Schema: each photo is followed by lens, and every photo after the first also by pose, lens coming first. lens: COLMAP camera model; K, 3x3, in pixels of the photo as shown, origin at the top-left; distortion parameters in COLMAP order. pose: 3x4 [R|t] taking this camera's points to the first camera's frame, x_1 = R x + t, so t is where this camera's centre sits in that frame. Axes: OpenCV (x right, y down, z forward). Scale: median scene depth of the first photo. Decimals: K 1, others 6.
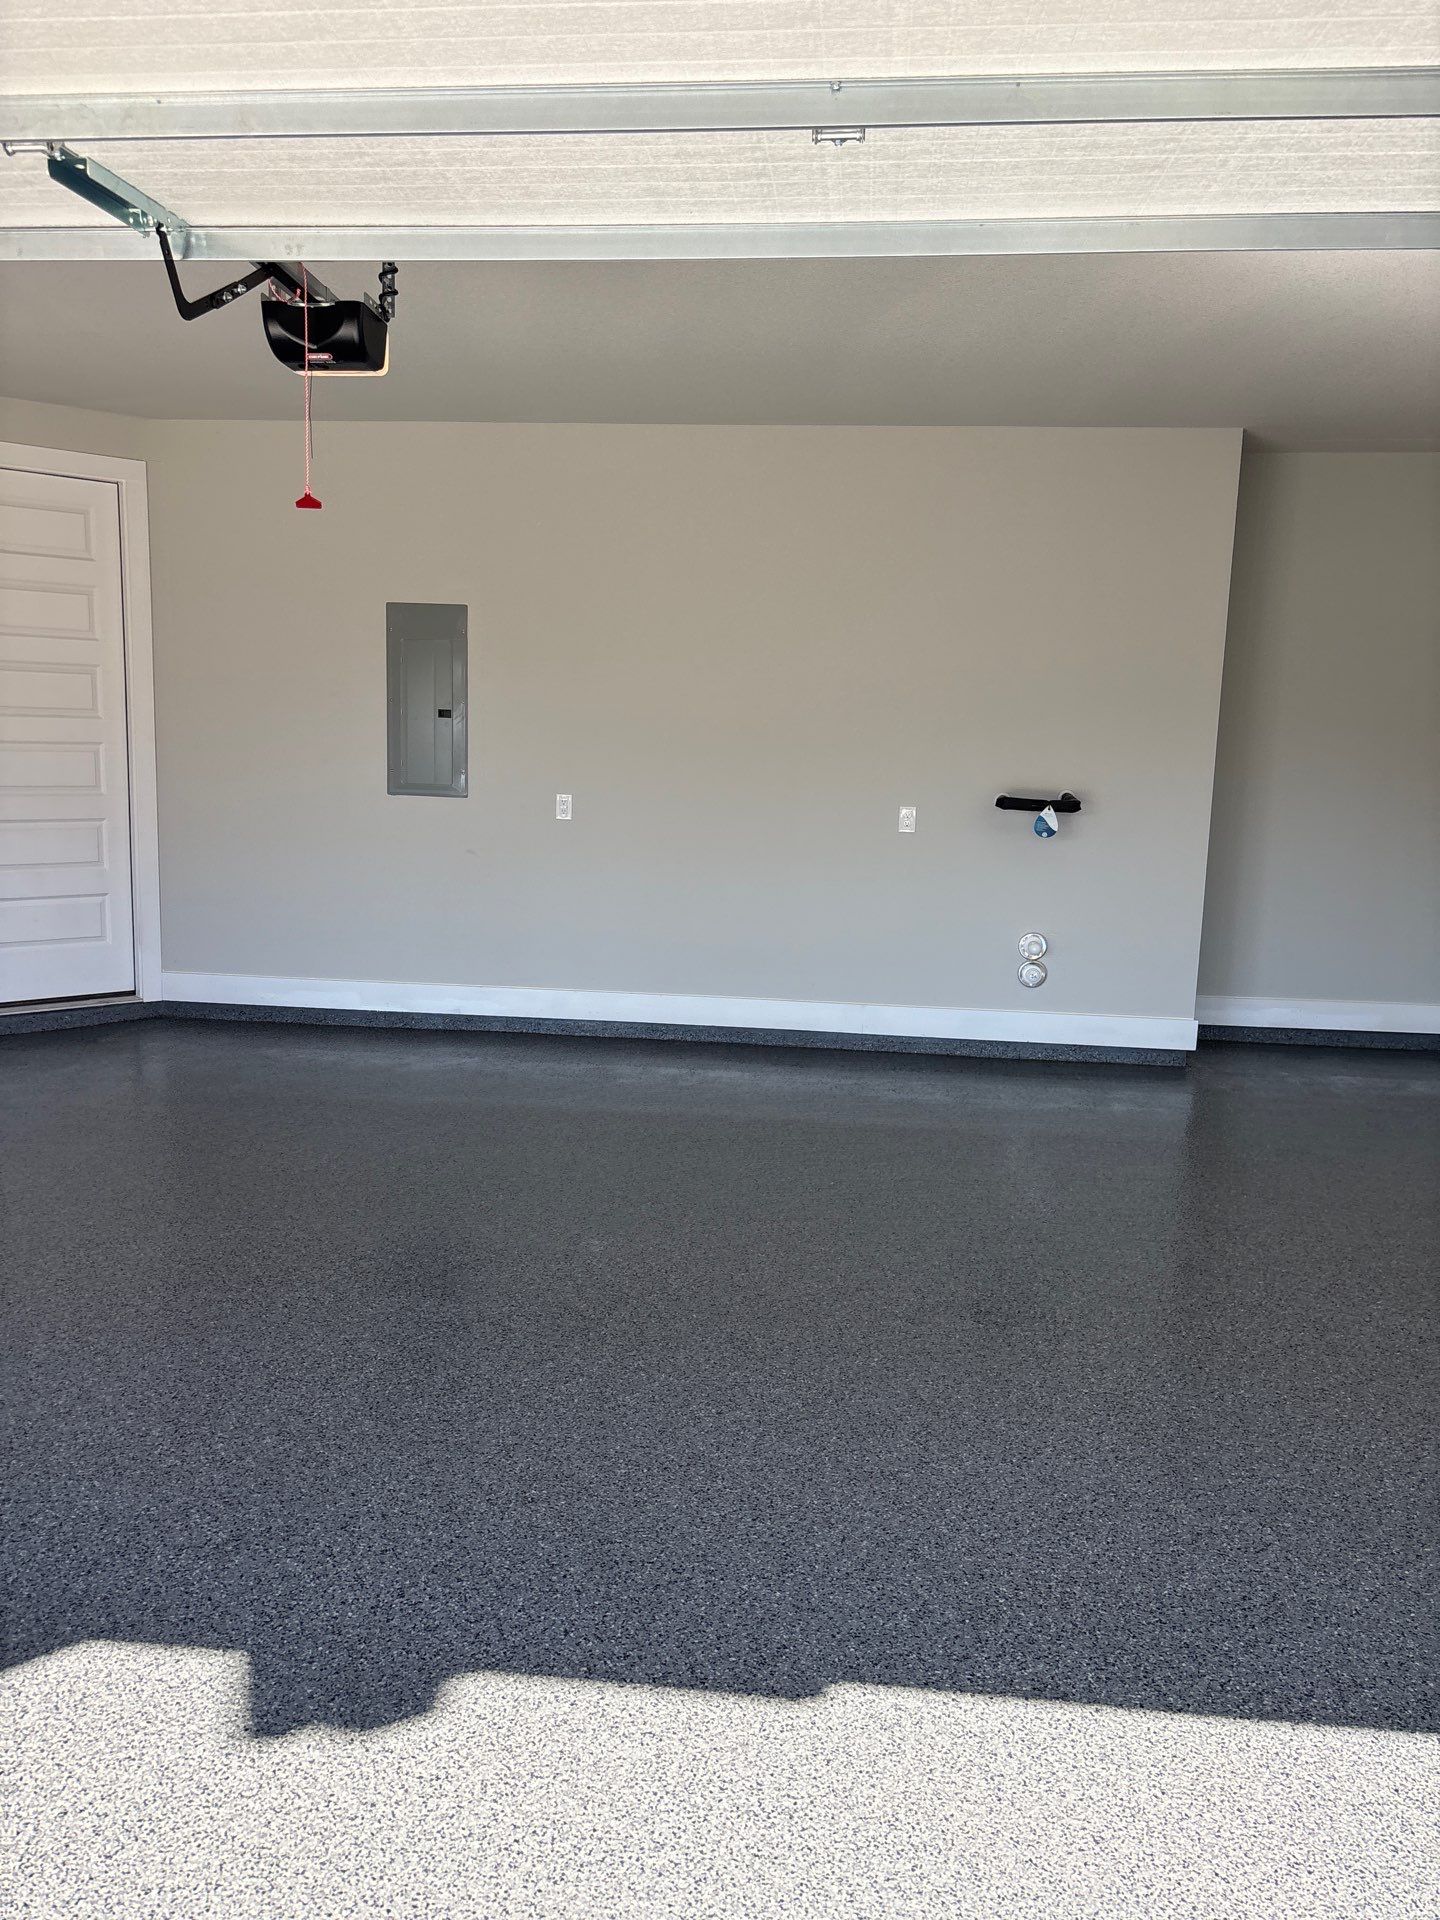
lens RADIAL K [[1446.4, 0, 698.7], [0, 1446.4, 950.6], [0, 0, 1]] dist [0.052039, -0.061074]
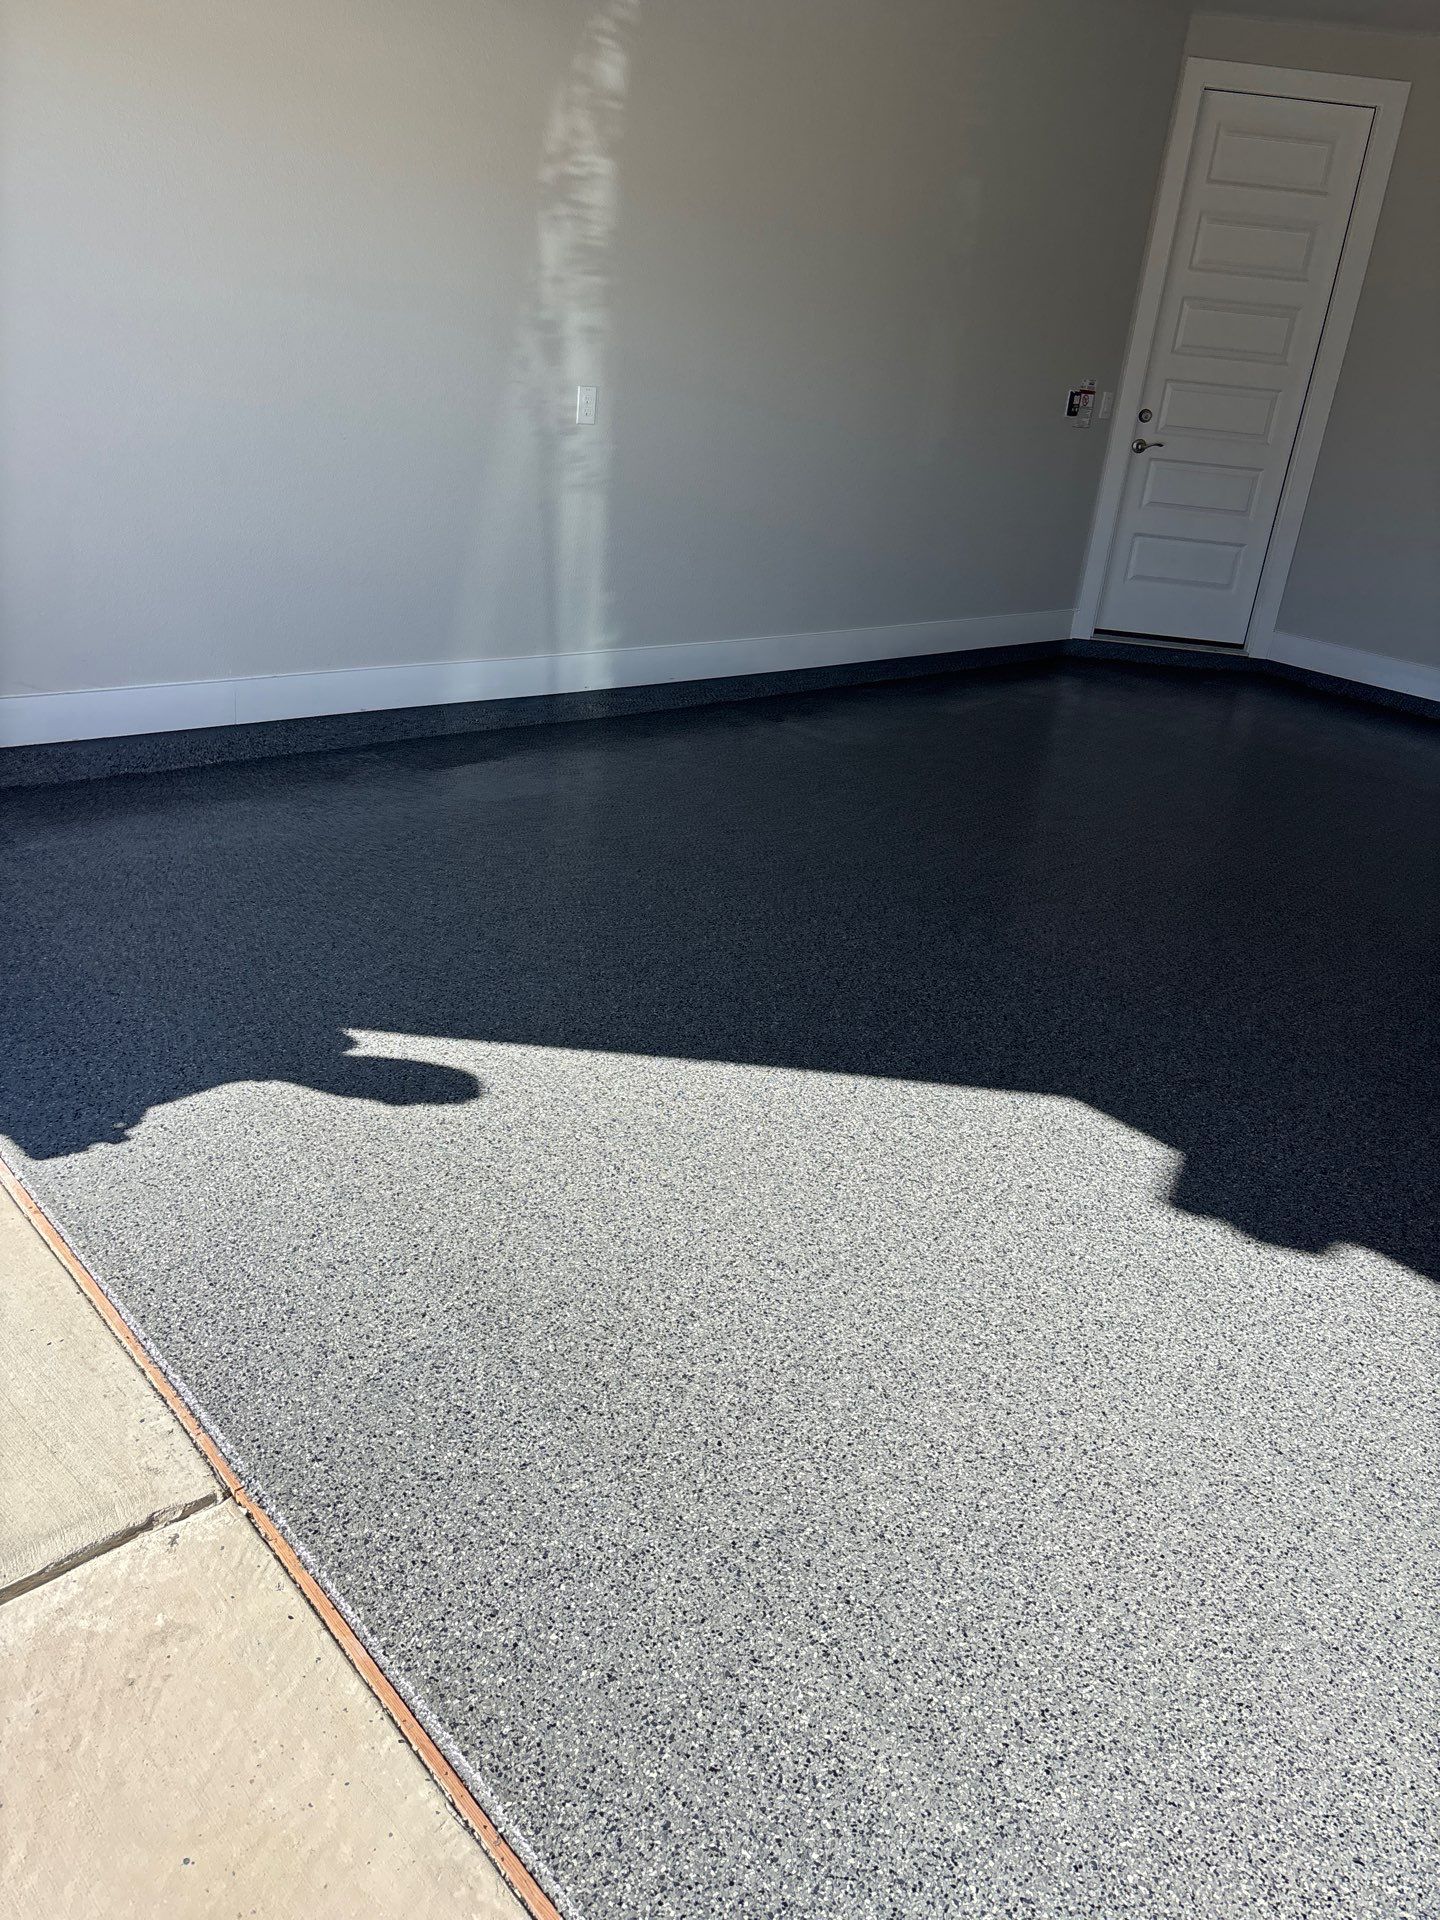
lens RADIAL K [[1446.4, 0, 716.9], [0, 1446.4, 948.7], [0, 0, 1]] dist [0.052039, -0.061074]
pose [[0.739352, 0.310604, -0.597397, 0.051571], [-0.179293, 0.946028, 0.269970, 0.040257], [0.649009, -0.092494, 0.755137, -0.109321]]
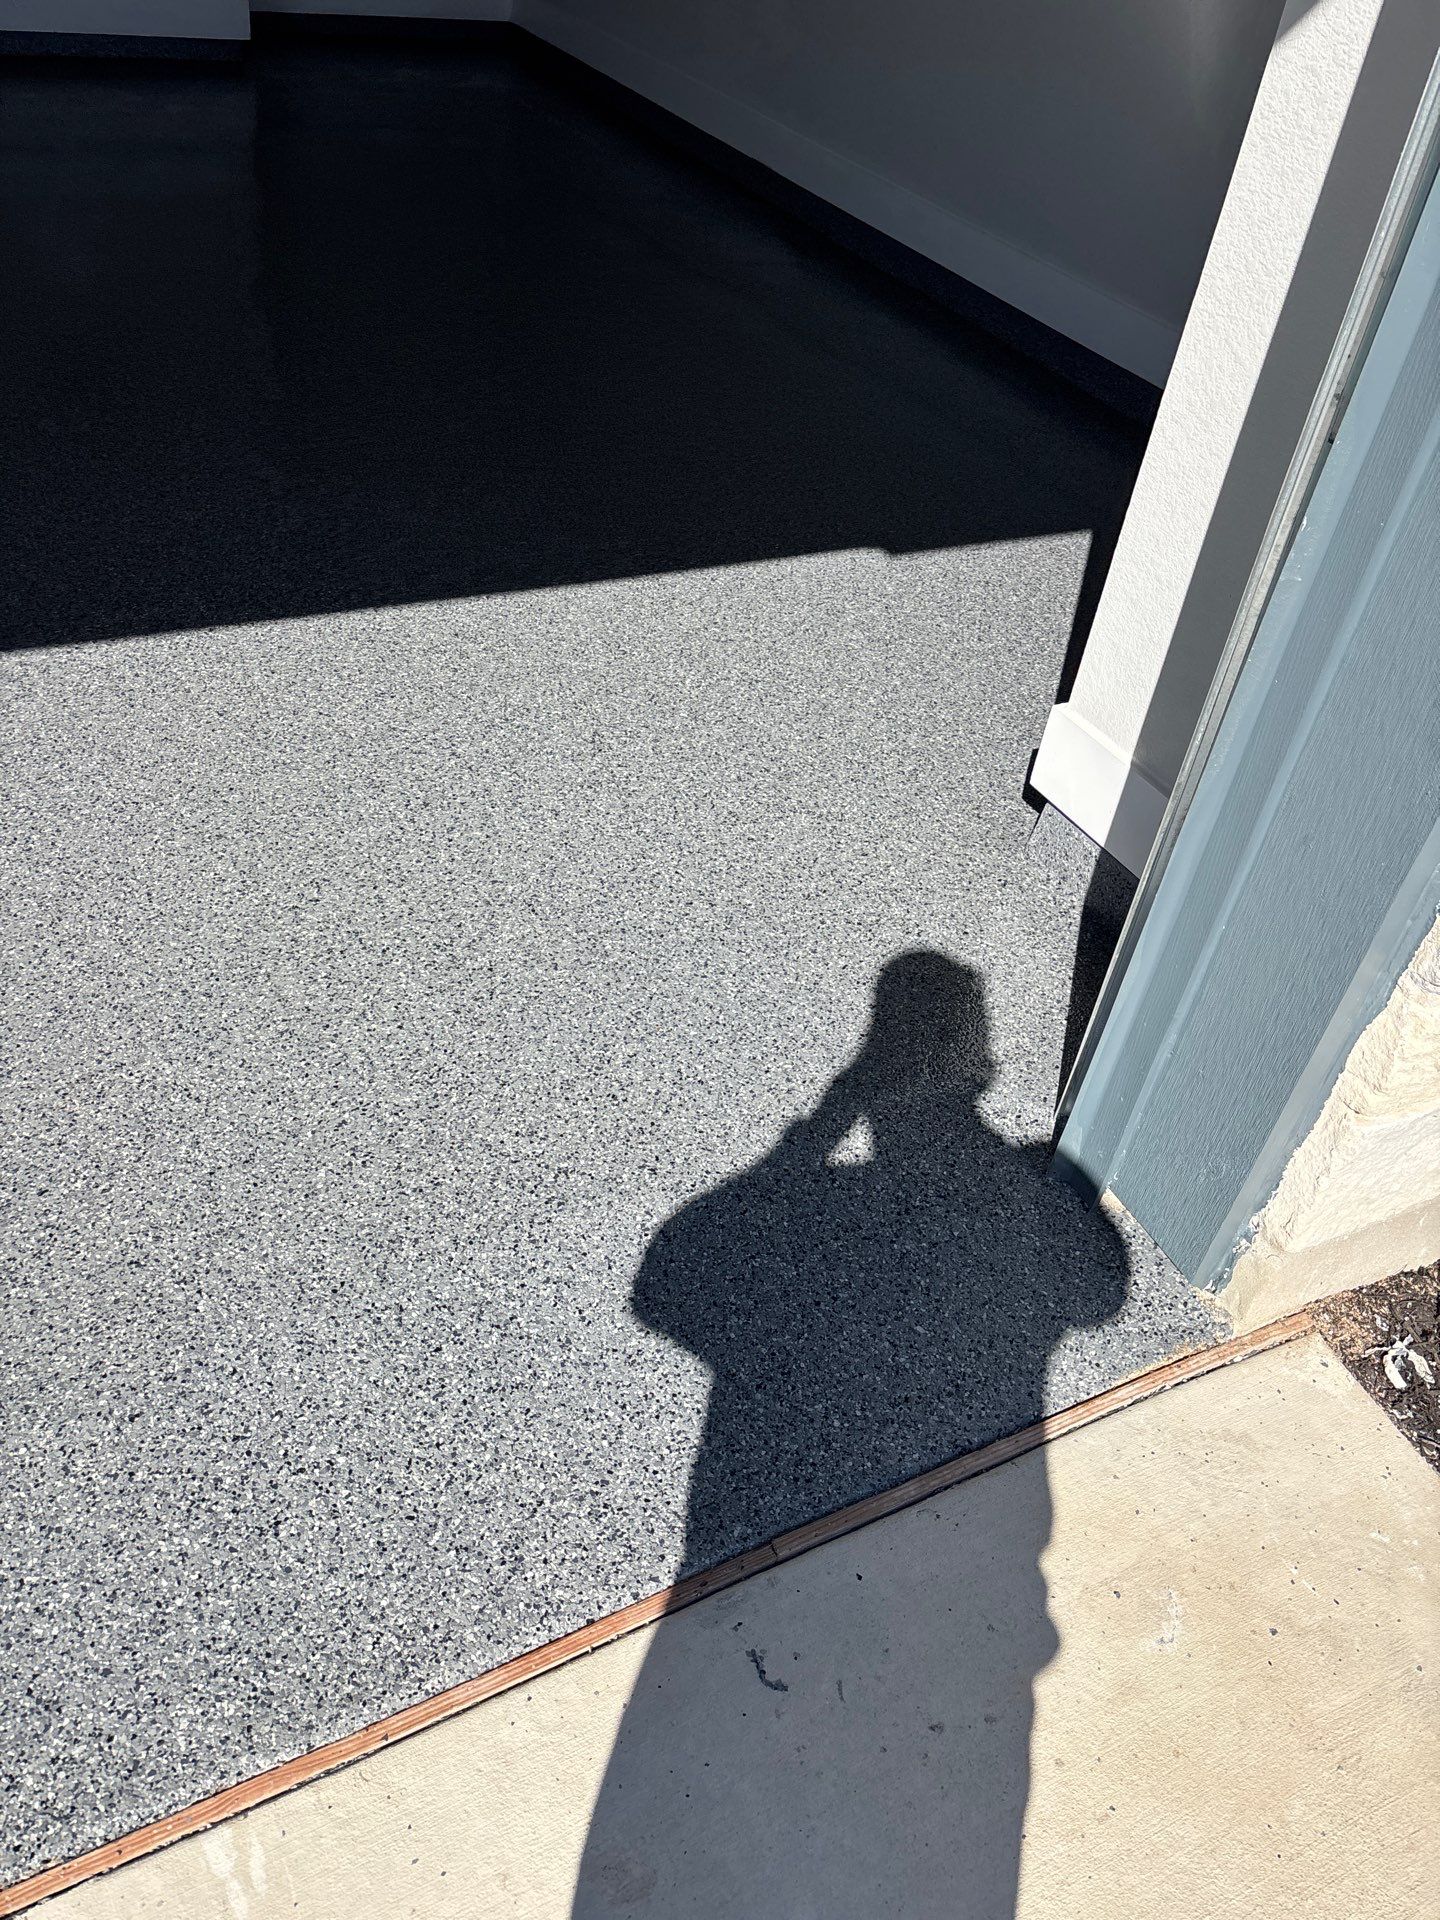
lens RADIAL K [[1446.4, 0, 726.9], [0, 1446.4, 958.2], [0, 0, 1]] dist [0.052039, -0.061074]
pose [[0.834383, -0.299055, 0.463001, 0.005259], [-0.011952, 0.829998, 0.557638, 0.064728], [-0.551055, -0.470818, 0.688963, -0.077480]]
